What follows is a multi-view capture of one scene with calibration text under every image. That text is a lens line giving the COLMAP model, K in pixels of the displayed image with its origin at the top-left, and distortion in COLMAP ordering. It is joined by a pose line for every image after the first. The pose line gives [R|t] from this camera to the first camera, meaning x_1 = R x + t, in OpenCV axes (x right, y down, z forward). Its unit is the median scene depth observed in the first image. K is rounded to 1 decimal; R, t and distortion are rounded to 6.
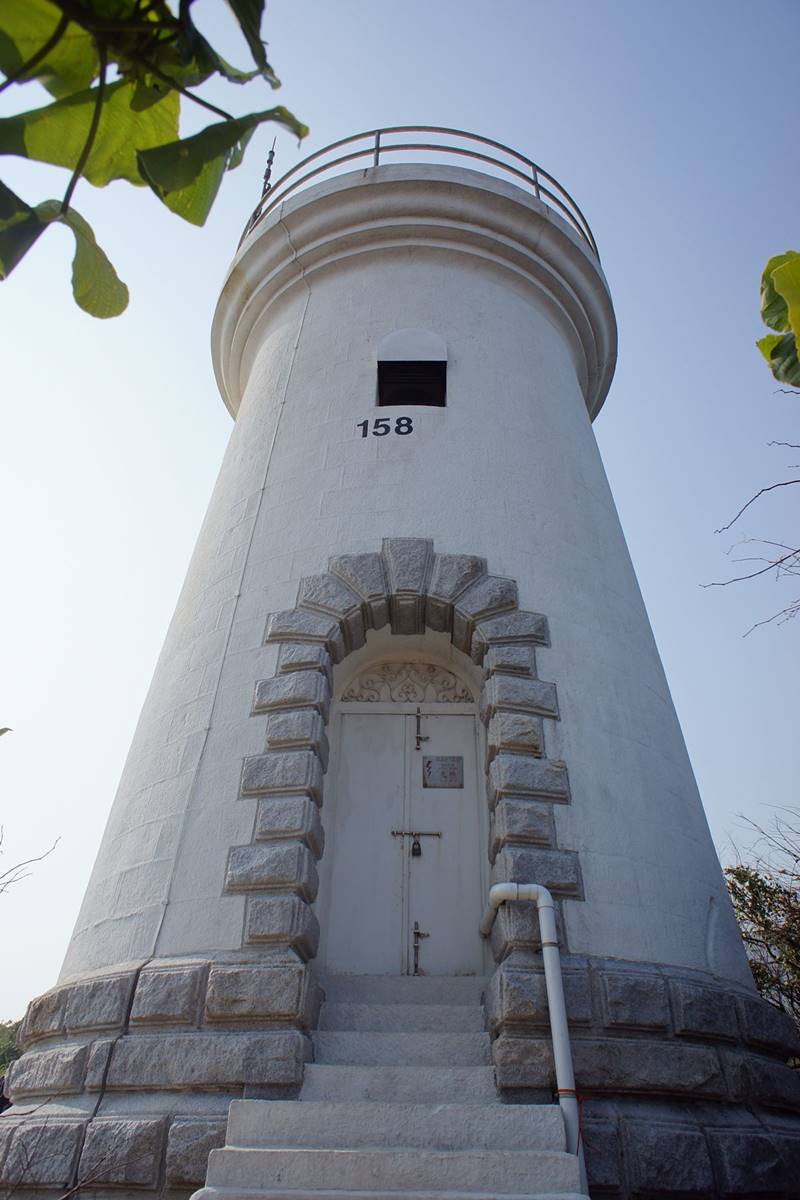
lens RADIAL K [[816.4, 0, 409.2], [0, 816.4, 598.1], [0, 0, 1]] dist [-0.062168, 0.088719]
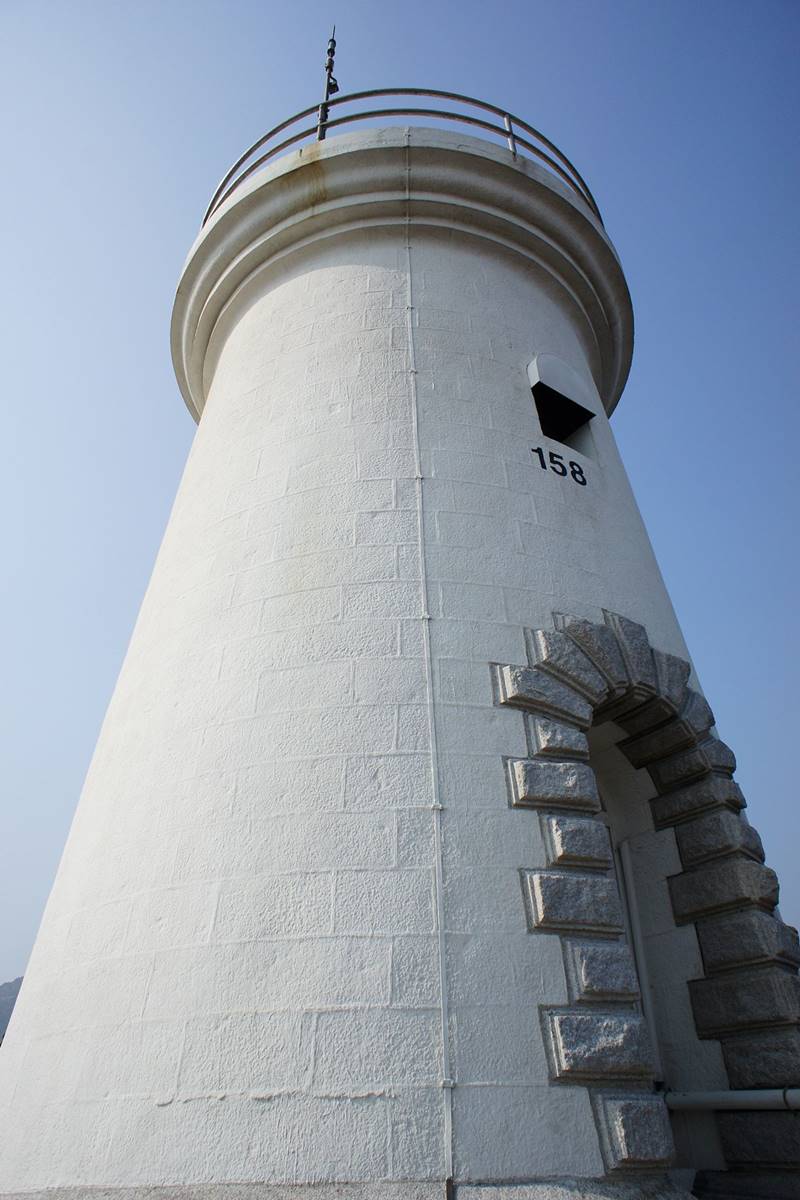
lens RADIAL K [[816.4, 0, 409.2], [0, 816.4, 598.1], [0, 0, 1]] dist [-0.062168, 0.088719]
pose [[0.812291, 0.308186, 0.495181, -0.733916], [-0.307706, 0.947673, -0.085045, 0.059107], [-0.495479, -0.083289, 0.864617, 0.444598]]
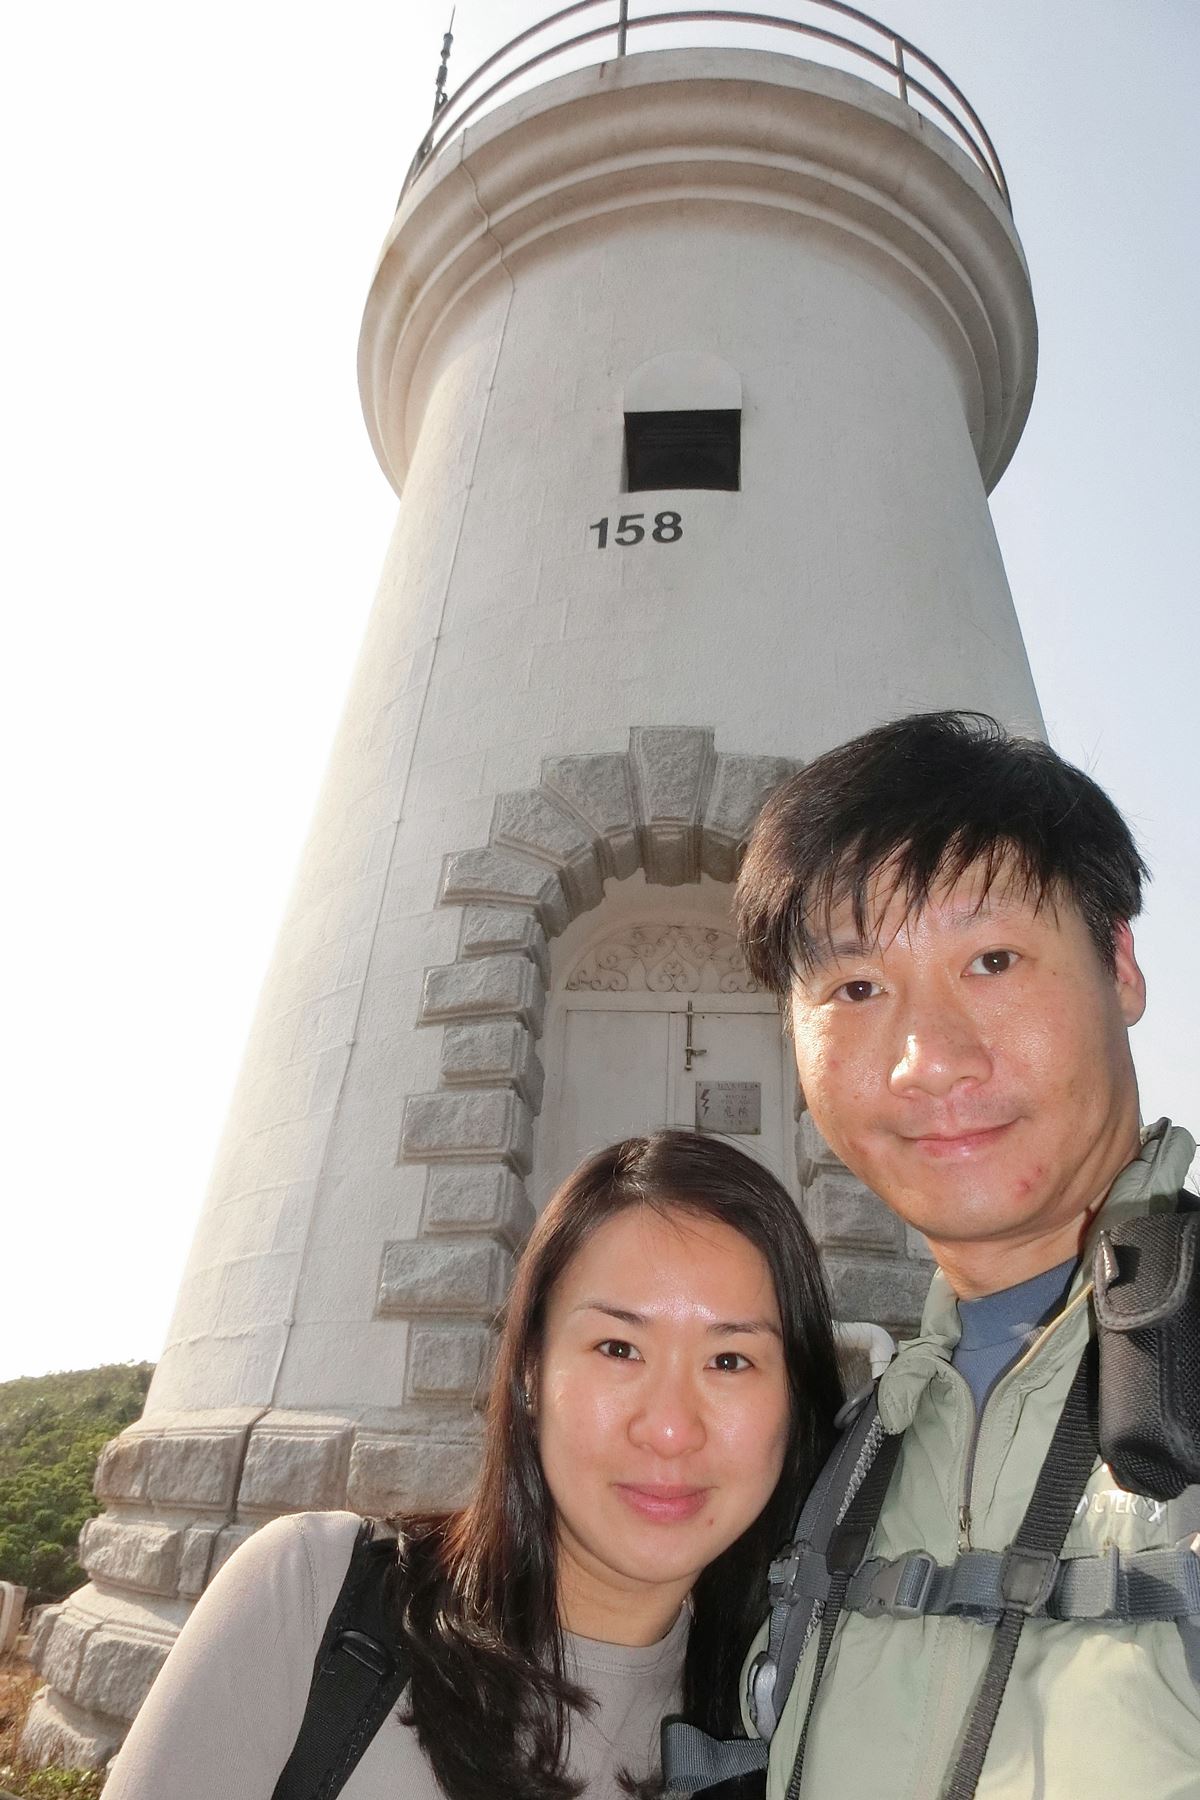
lens RADIAL K [[1251.3, 0, 601.6], [0, 1251.3, 907.0], [0, 0, 1]] dist [-0.048491, 0.026690]
pose [[0.996999, 0.000790, -0.077404, 0.021945], [0.009158, 0.991723, 0.128072, -0.071538], [0.076865, -0.128396, 0.988740, 0.078208]]
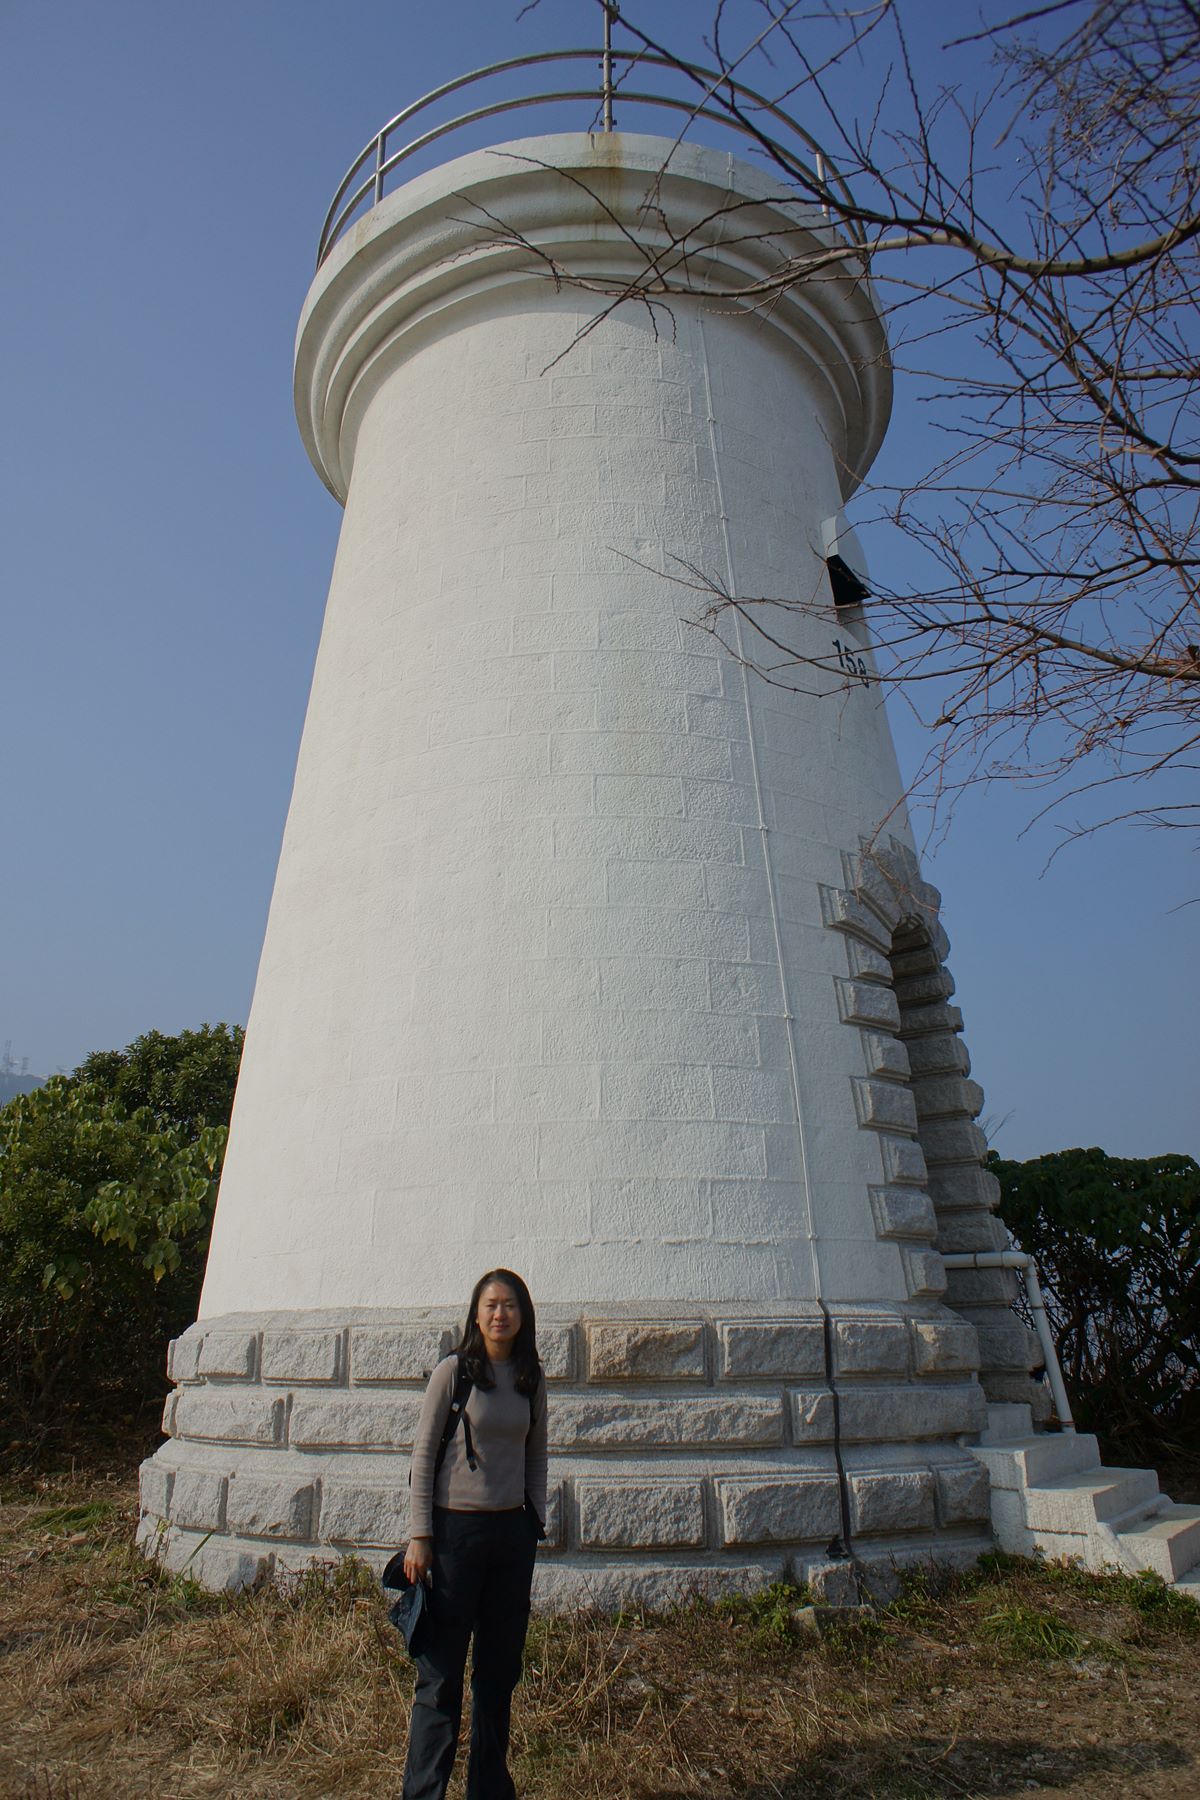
lens RADIAL K [[1224.7, 0, 613.7], [0, 1224.7, 897.2], [0, 0, 1]] dist [-0.062168, 0.088719]
pose [[0.543753, 0.280459, 0.790996, -1.435593], [-0.455131, 0.890420, -0.002842, 0.148052], [-0.705116, -0.358462, 0.611814, 0.463348]]
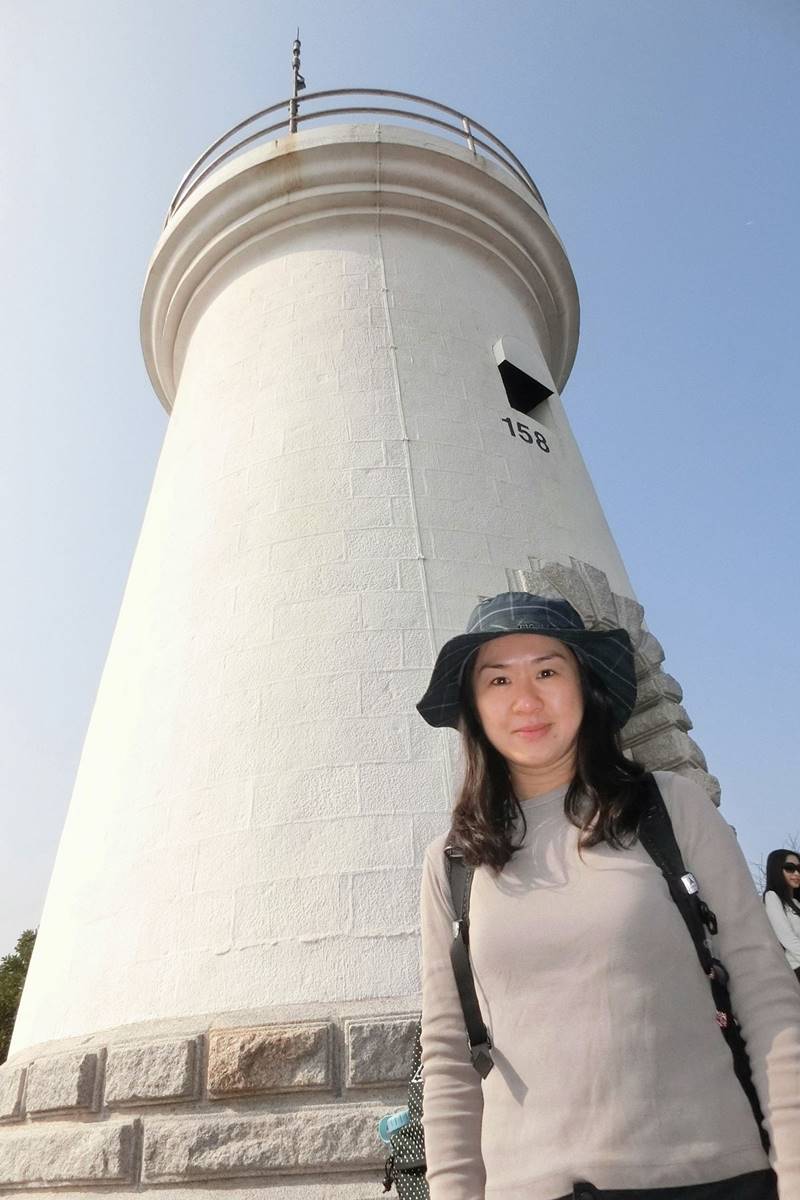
lens RADIAL K [[827.9, 0, 398.2], [0, 827.9, 607.6], [0, 0, 1]] dist [-0.056249, 0.031919]
pose [[0.767634, 0.305301, 0.563497, -0.852931], [-0.300357, 0.948085, -0.104501, 0.174066], [-0.566147, -0.089032, 0.819482, 0.375500]]
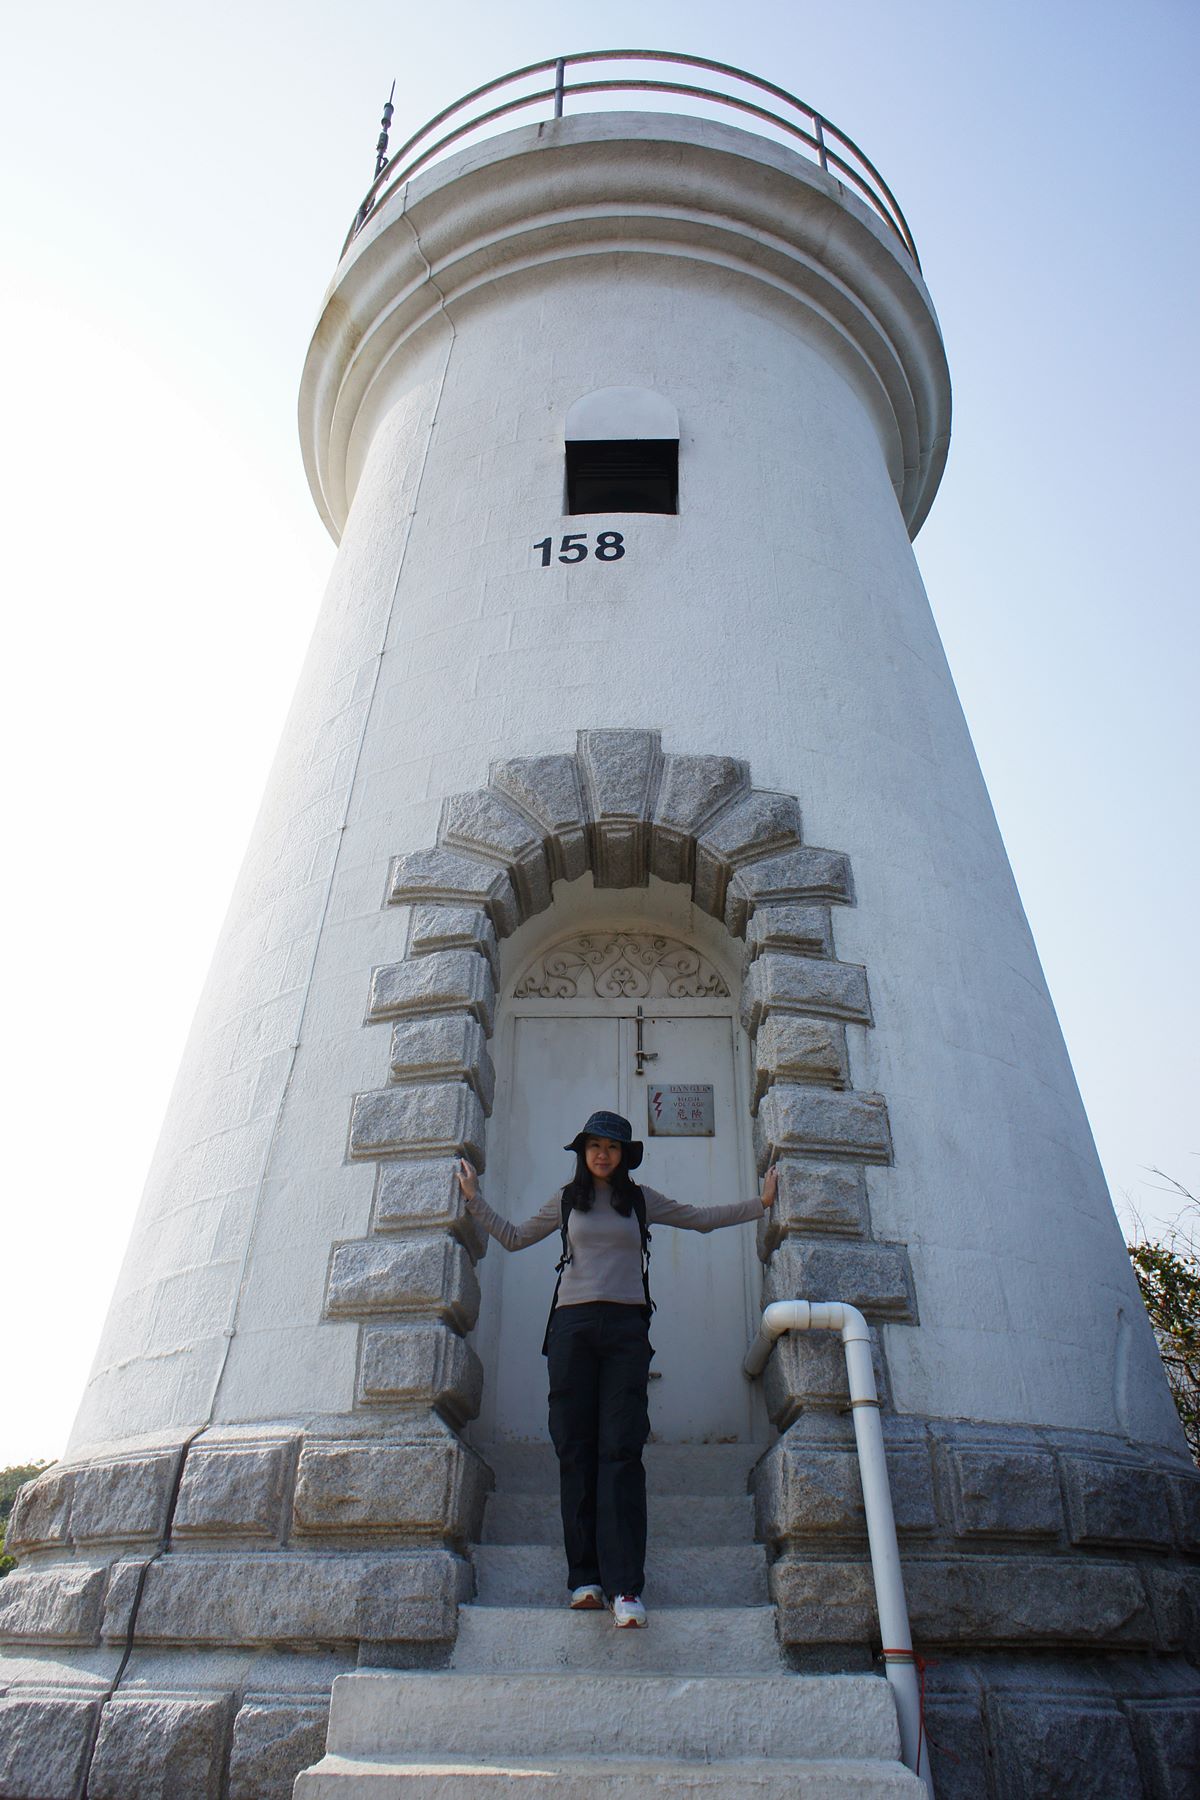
lens RADIAL K [[1224.7, 0, 613.7], [0, 1224.7, 897.2], [0, 0, 1]] dist [-0.062168, 0.088719]
pose [[0.999907, -0.012263, -0.005906, -0.001943], [0.012567, 0.998439, 0.054413, 0.001960], [0.005229, -0.054482, 0.998501, 0.099546]]
